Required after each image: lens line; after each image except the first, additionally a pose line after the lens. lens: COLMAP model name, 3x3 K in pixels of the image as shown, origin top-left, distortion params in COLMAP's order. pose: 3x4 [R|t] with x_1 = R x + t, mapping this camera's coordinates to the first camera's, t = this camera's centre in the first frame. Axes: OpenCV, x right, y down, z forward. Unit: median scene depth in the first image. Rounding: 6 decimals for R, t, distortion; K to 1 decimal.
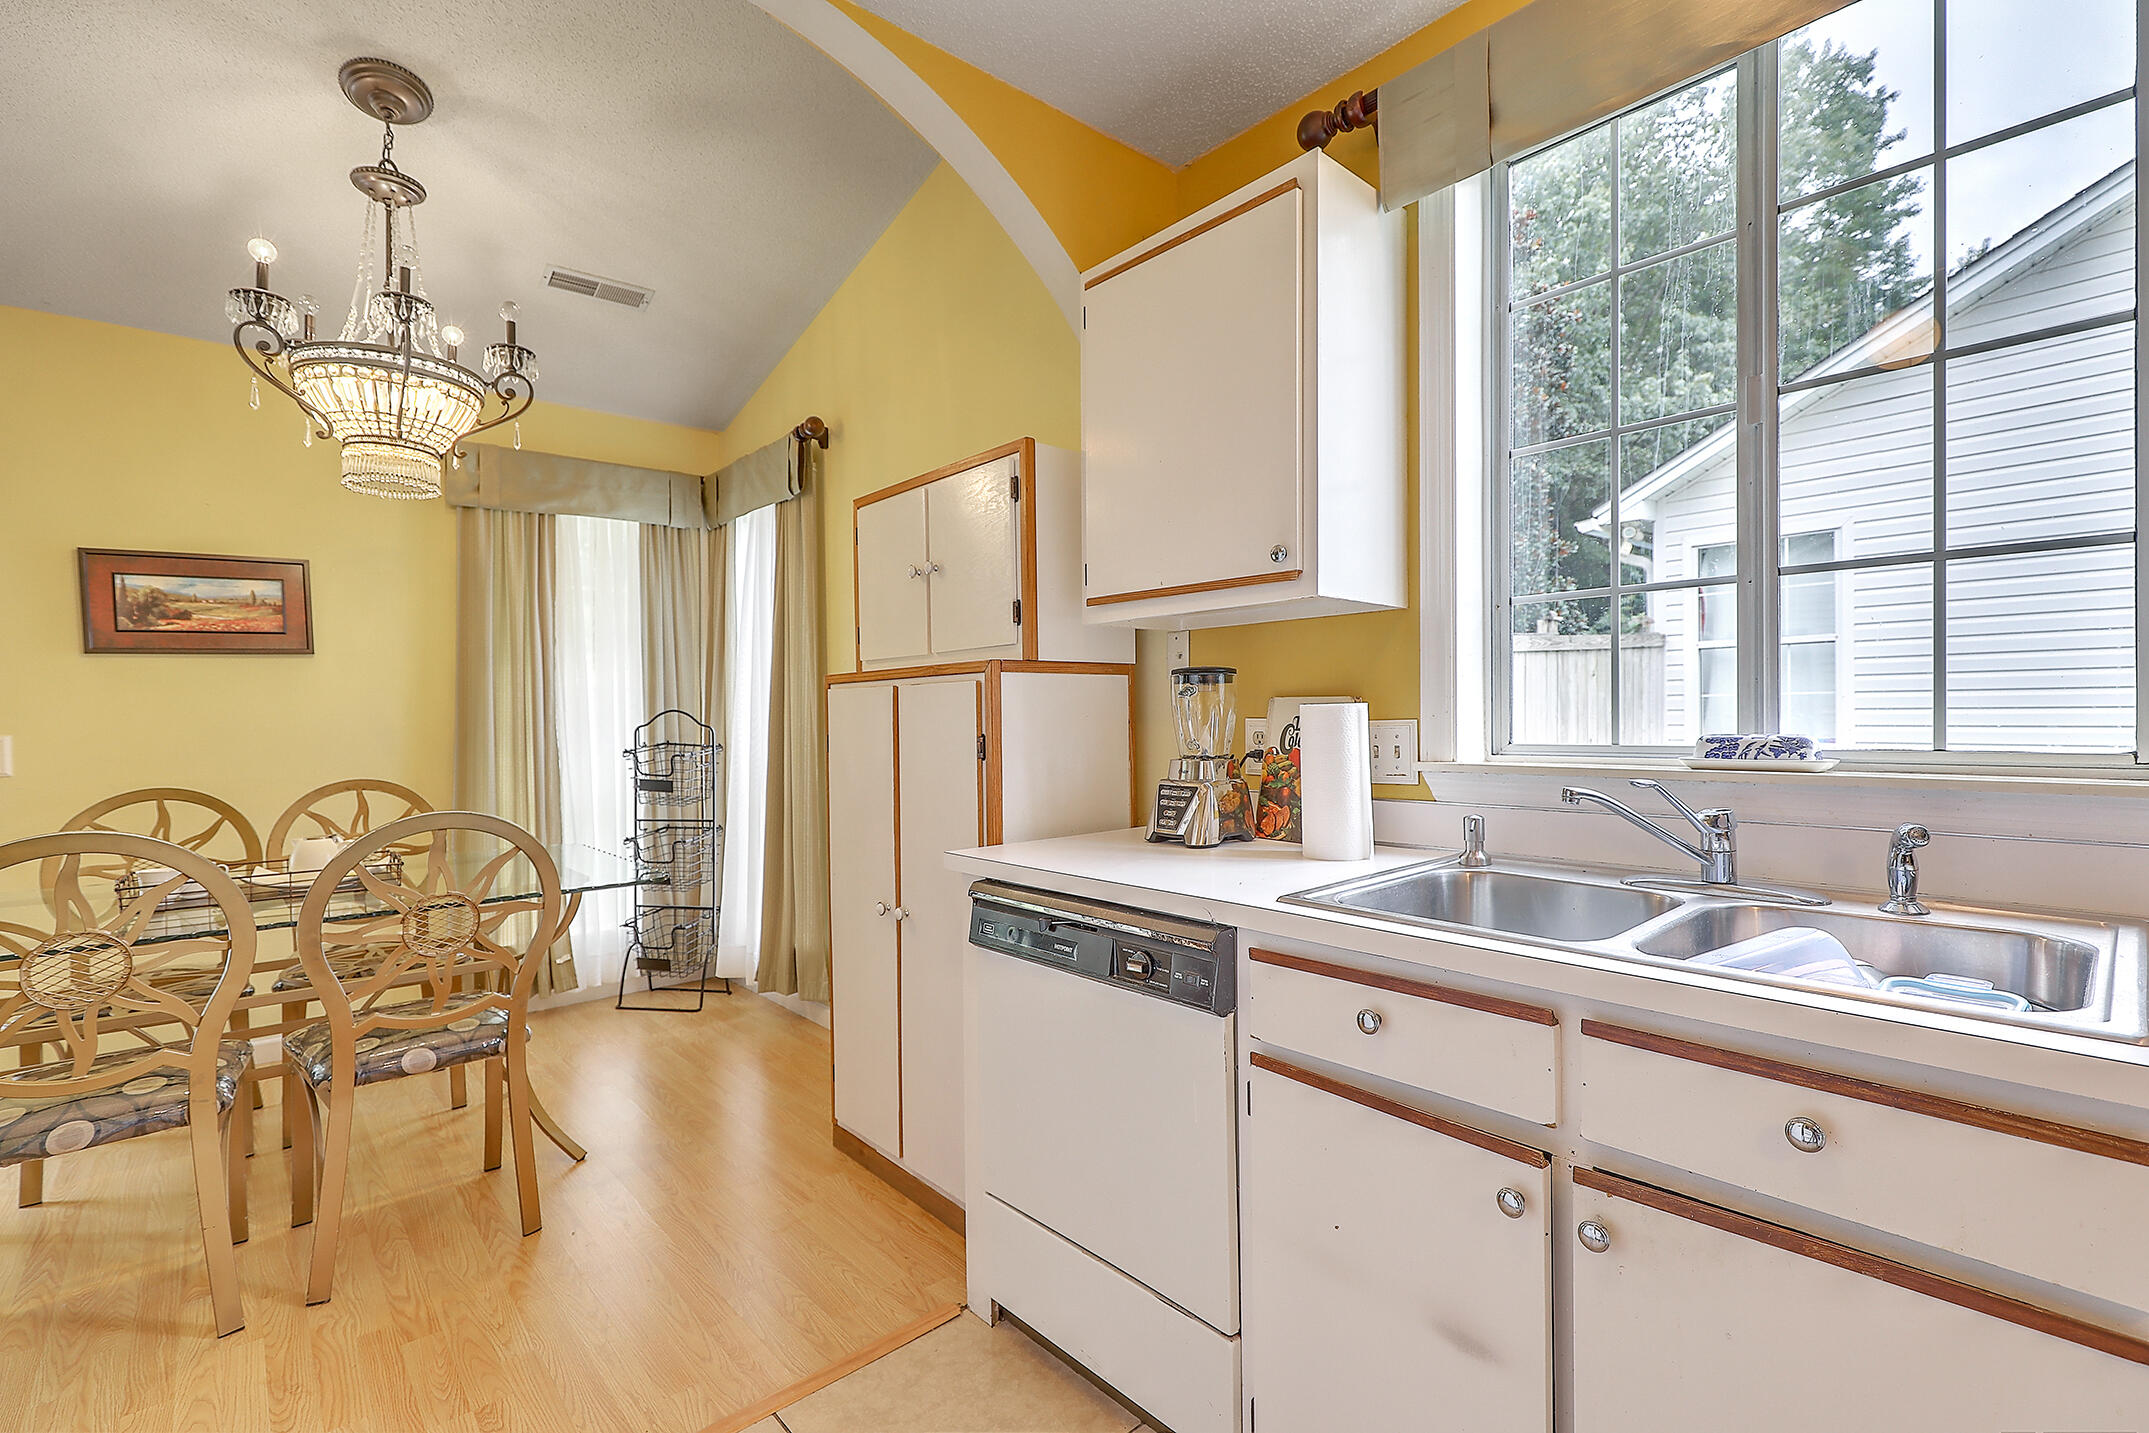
lens RADIAL K [[961.5, 0, 1088.0], [0, 961.5, 713.9], [0, 0, 1]] dist [0.000051, 0.000171]
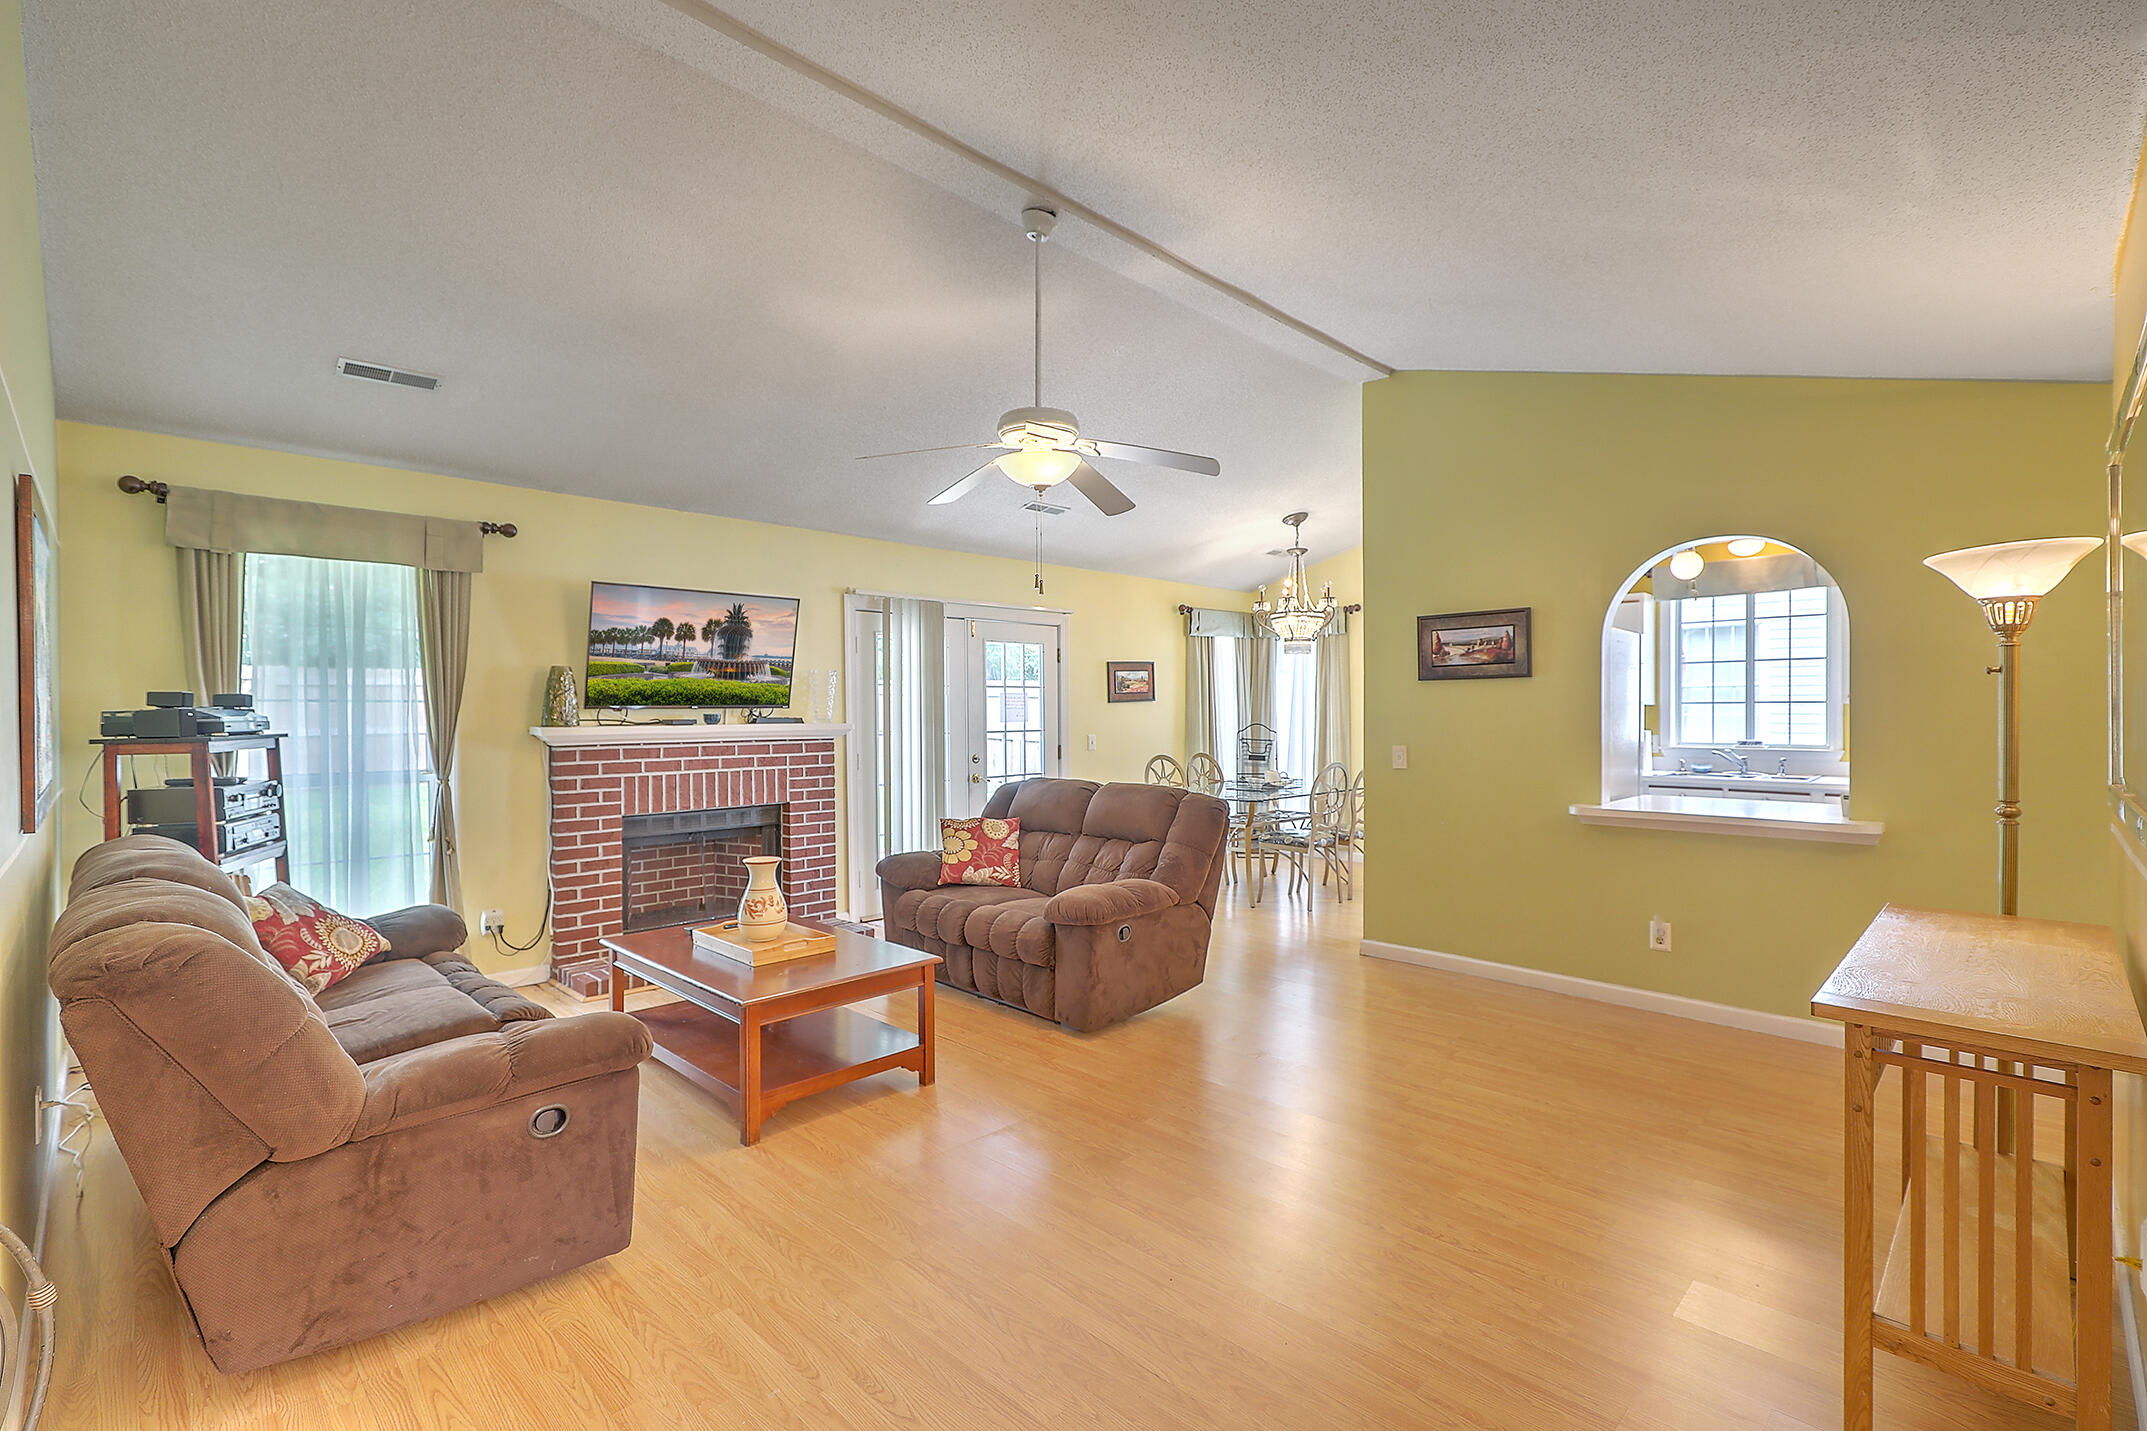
lens RADIAL K [[960.6, 0, 1087.0], [0, 960.6, 712.9], [0, 0, 1]] dist [0.000051, 0.000171]
pose [[0.997629, 0.009238, 0.068201, -1.214701], [-0.009683, 0.999934, 0.006196, -0.047903], [-0.068139, -0.006842, 0.997652, -1.481560]]
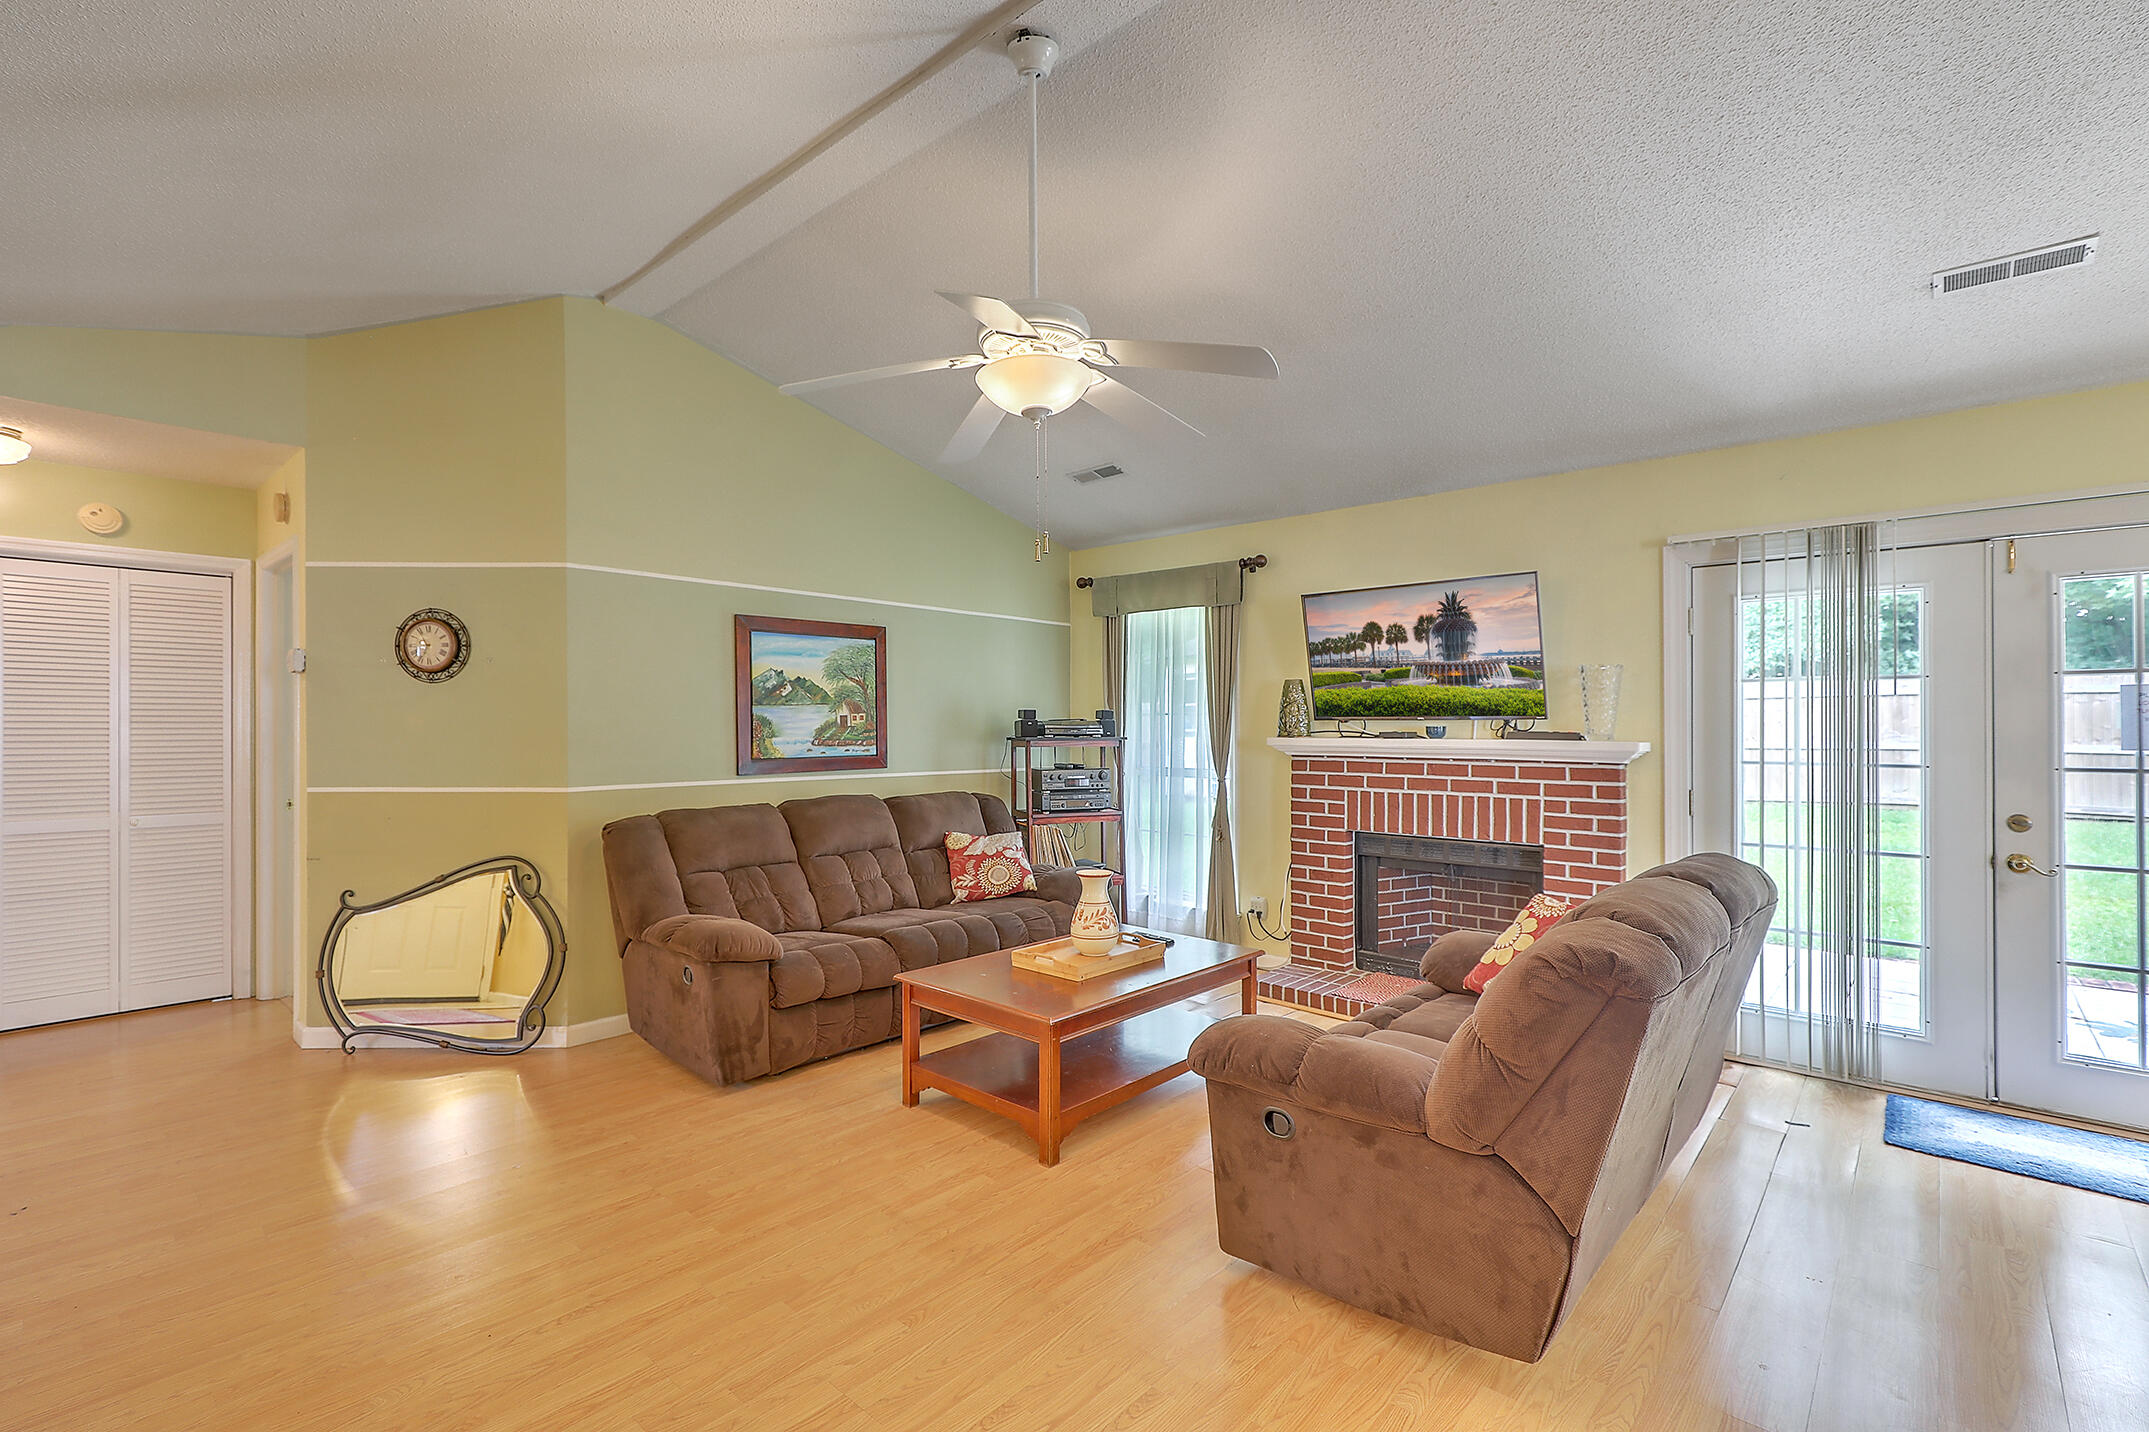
lens RADIAL K [[951.9, 0, 1105.9], [0, 951.9, 725.4], [0, 0, 1]] dist [0.001842, 0.000318]
pose [[0.127064, 0.010036, -0.991844, -0.417051], [-0.004900, 0.999943, 0.009490, -0.041560], [0.991882, 0.003655, 0.127106, -0.439341]]
